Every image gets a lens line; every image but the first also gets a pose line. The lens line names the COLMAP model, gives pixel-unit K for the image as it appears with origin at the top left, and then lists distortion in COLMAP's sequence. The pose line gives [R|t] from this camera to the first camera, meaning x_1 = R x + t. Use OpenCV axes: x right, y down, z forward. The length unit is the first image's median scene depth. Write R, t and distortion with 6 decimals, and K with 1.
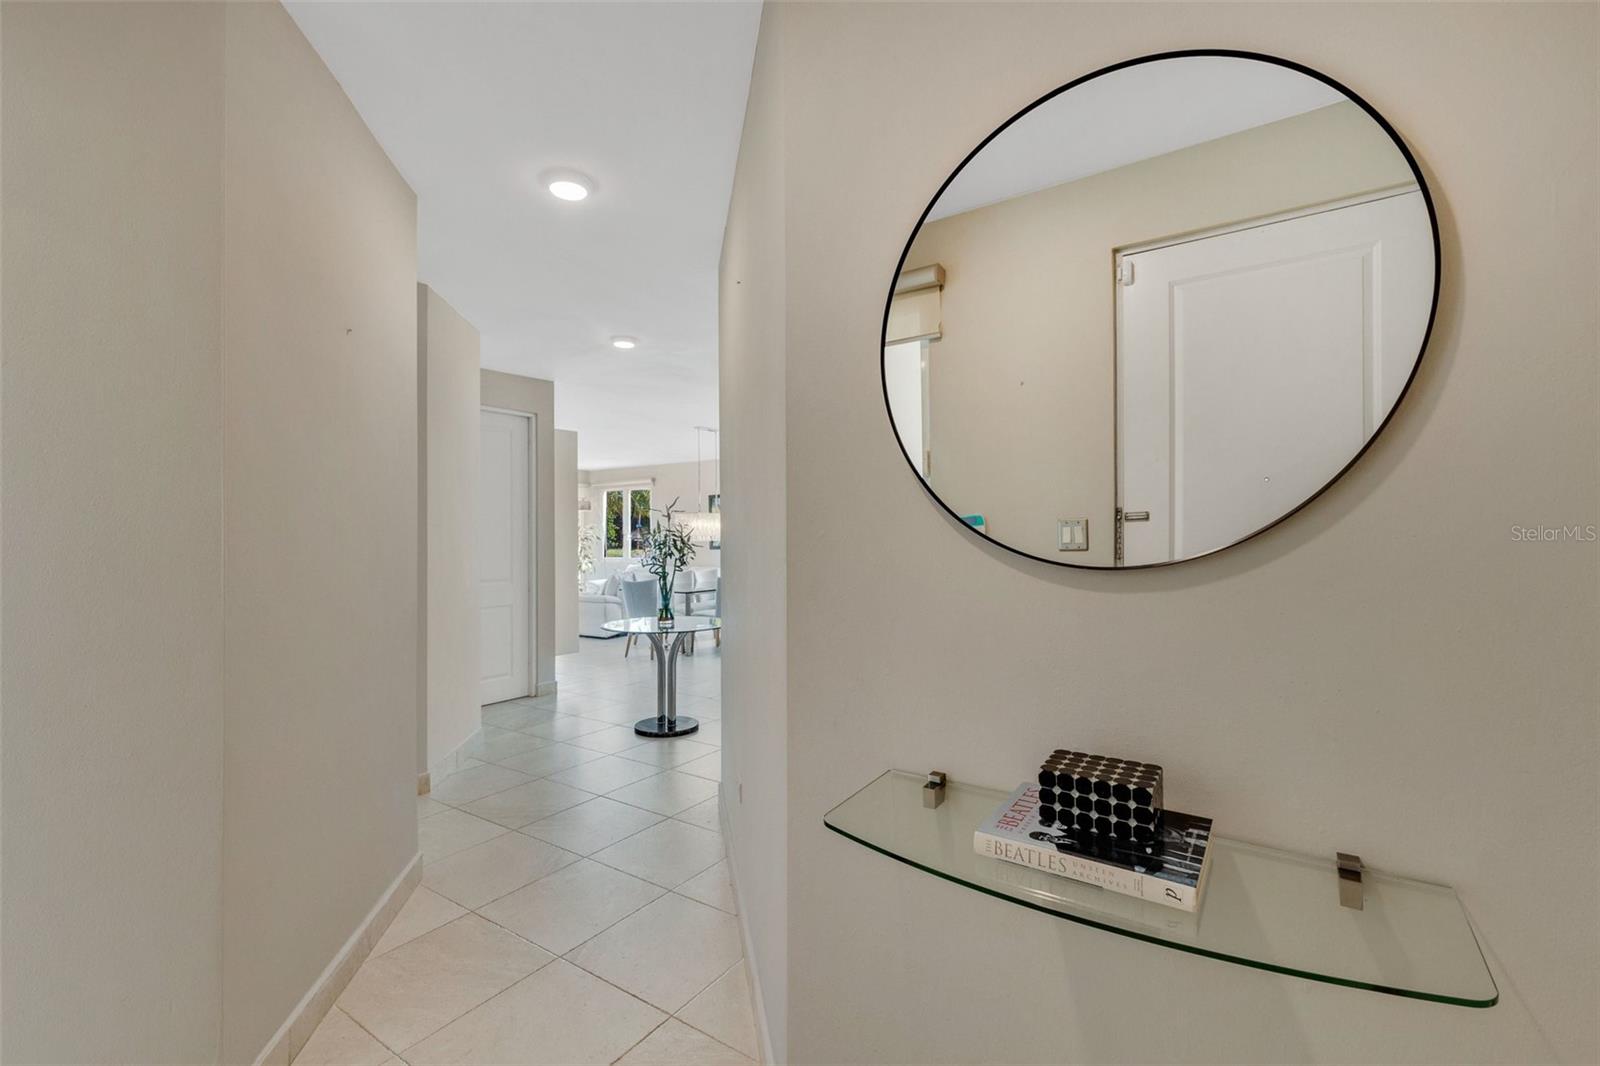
lens RADIAL K [[704.1, 0, 806.2], [0, 704.1, 534.6], [0, 0, 1]] dist [0.021458, -0.000328]
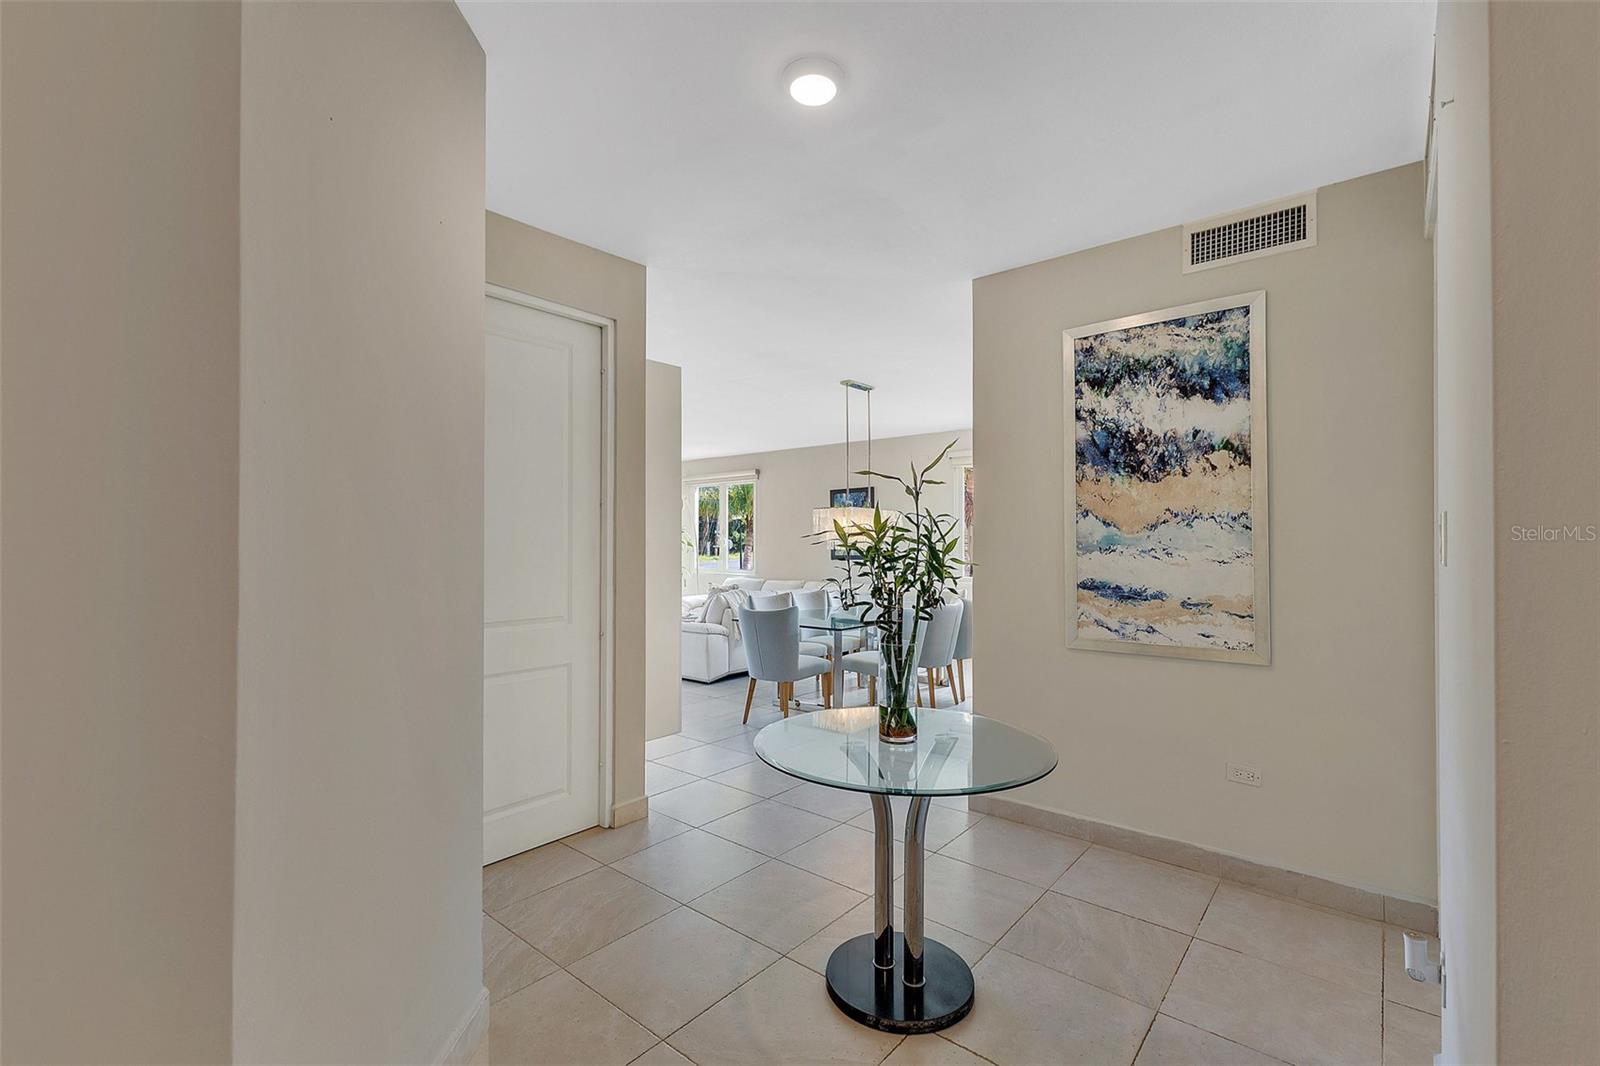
lens RADIAL K [[704.1, 0, 806.2], [0, 704.1, 534.6], [0, 0, 1]] dist [0.021458, -0.000328]
pose [[0.994696, 0.002189, -0.102839, -0.161625], [-0.003232, 0.999945, -0.009975, 0.002293], [0.102812, 0.010254, 0.994648, 0.428688]]
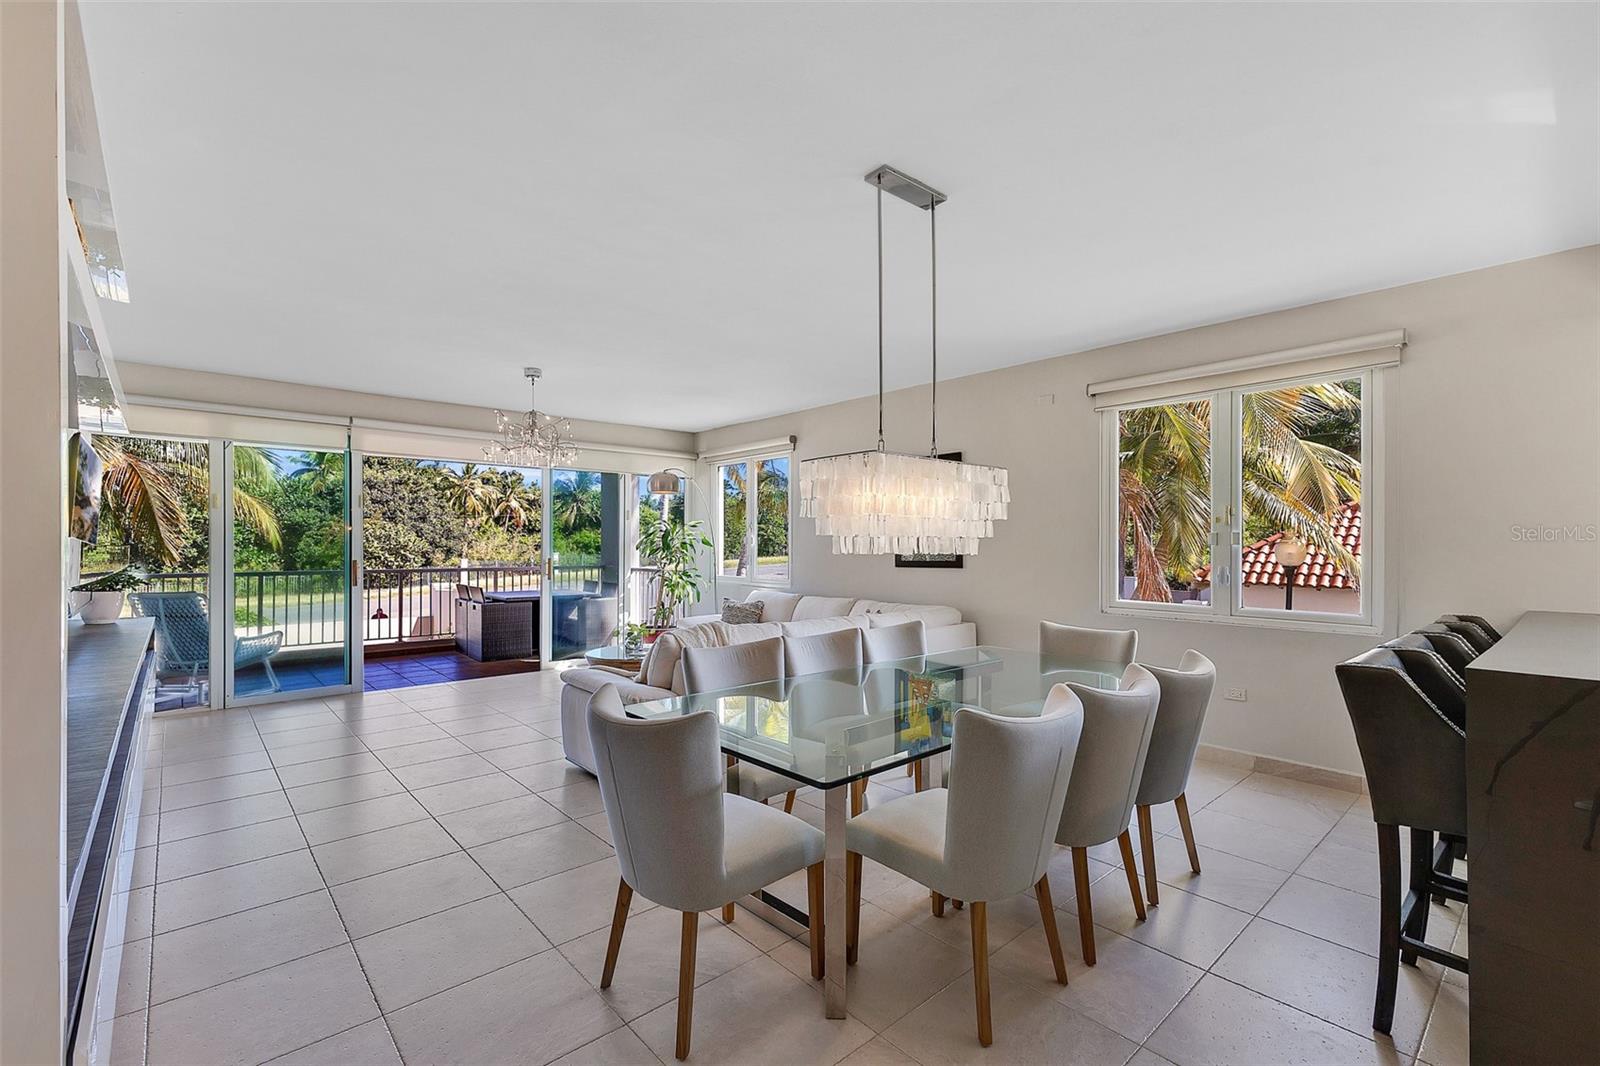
lens RADIAL K [[704.1, 0, 806.2], [0, 704.1, 534.6], [0, 0, 1]] dist [0.021458, -0.000328]
pose [[0.968568, 0.000684, -0.248748, -0.141261], [-0.002071, 0.999984, -0.005317, 0.001886], [0.248740, 0.005665, 0.968554, 0.963150]]
